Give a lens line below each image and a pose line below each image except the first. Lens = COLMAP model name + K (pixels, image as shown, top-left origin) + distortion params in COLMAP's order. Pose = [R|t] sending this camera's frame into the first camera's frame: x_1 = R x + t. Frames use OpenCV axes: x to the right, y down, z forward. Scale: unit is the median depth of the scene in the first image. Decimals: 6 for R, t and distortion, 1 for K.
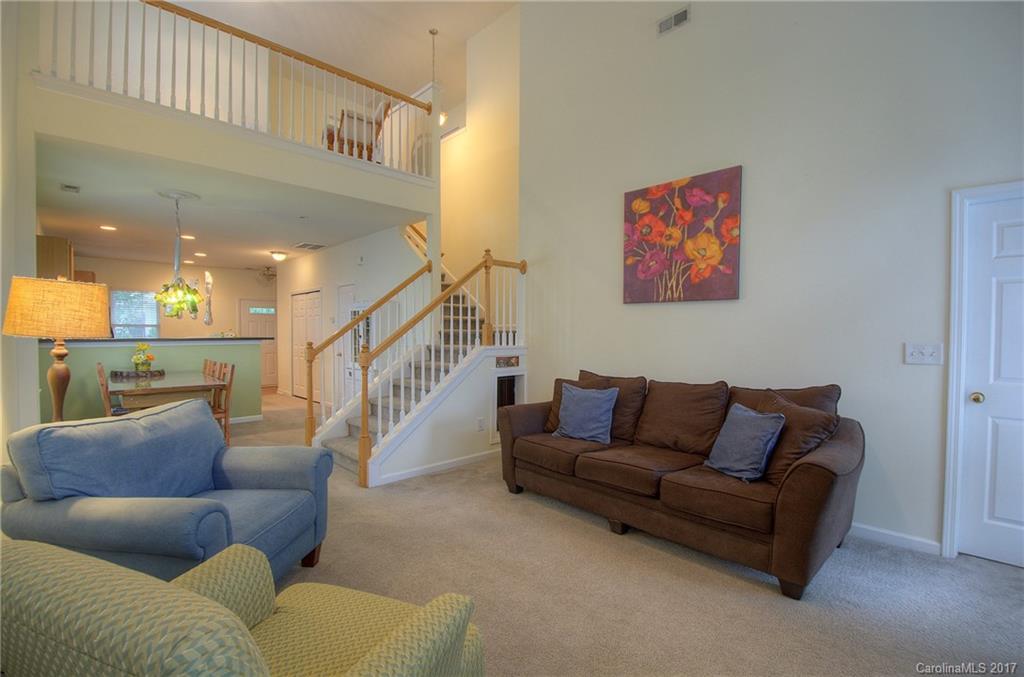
lens RADIAL K [[462.7, 0, 516.0], [0, 462.7, 339.1], [0, 0, 1]] dist [0.027393, -0.023298]
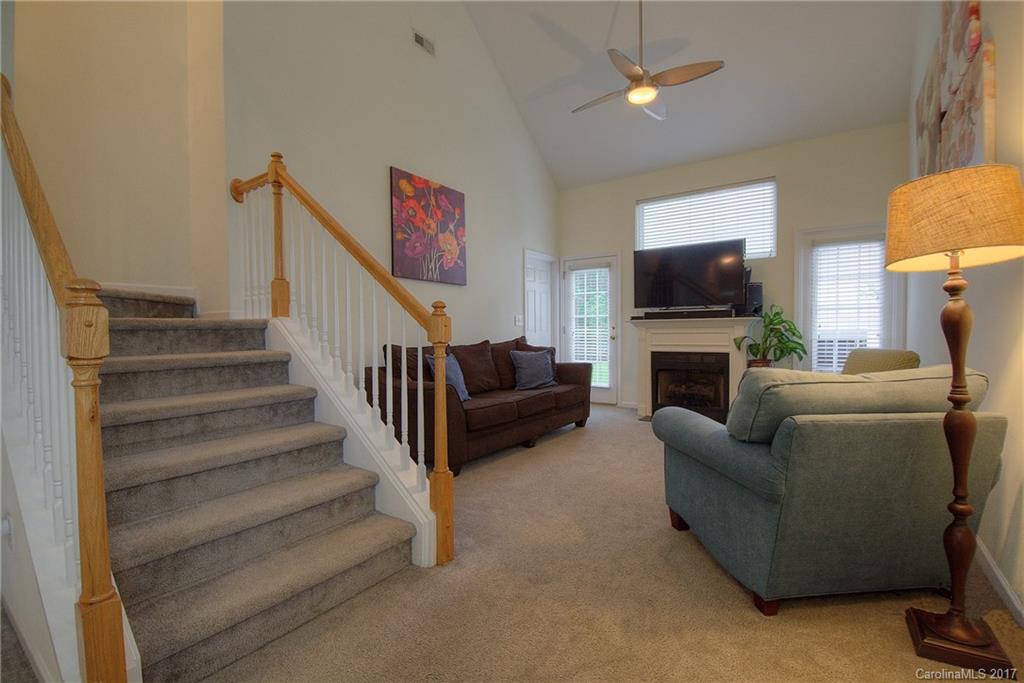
lens RADIAL K [[457.8, 0, 512.0], [0, 457.8, 341.5], [0, 0, 1]] dist [-0.010741, -0.000898]
pose [[-0.192282, -0.029263, 0.980903, -0.883197], [0.021180, 0.999199, 0.033961, 0.040294], [-0.981111, 0.027305, -0.191508, 1.043567]]
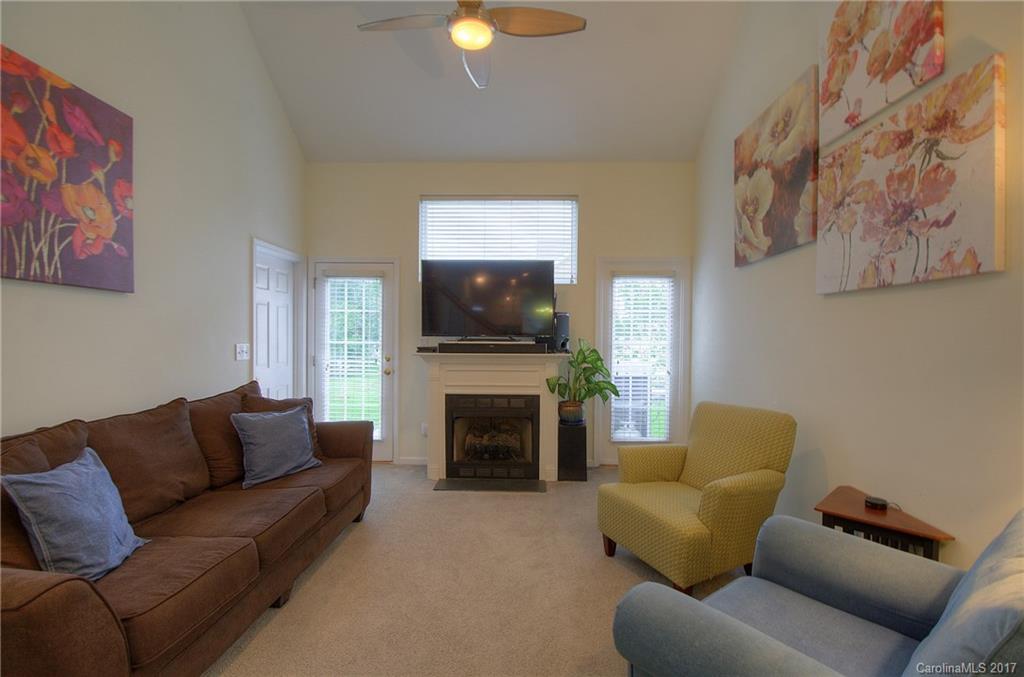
lens RADIAL K [[462.7, 0, 516.0], [0, 462.7, 339.1], [0, 0, 1]] dist [0.027393, -0.023298]
pose [[-0.704284, -0.016582, 0.709724, -0.466784], [-0.003246, 0.999792, 0.020138, -0.025525], [-0.709910, 0.011879, -0.704192, 1.002173]]
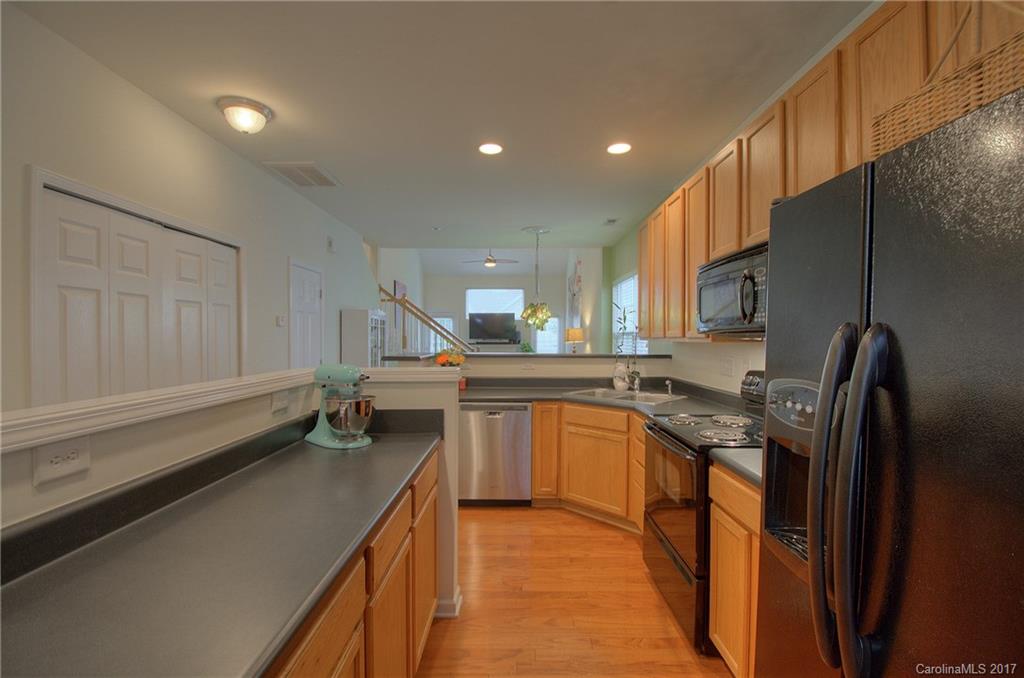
lens RADIAL K [[462.7, 0, 516.0], [0, 462.7, 339.6], [0, 0, 1]] dist [0.027393, -0.023298]
pose [[-0.726043, -0.011812, 0.687548, -2.014874], [0.005243, 0.999728, 0.022711, -0.079799], [-0.687629, 0.020094, -0.725784, 2.538862]]
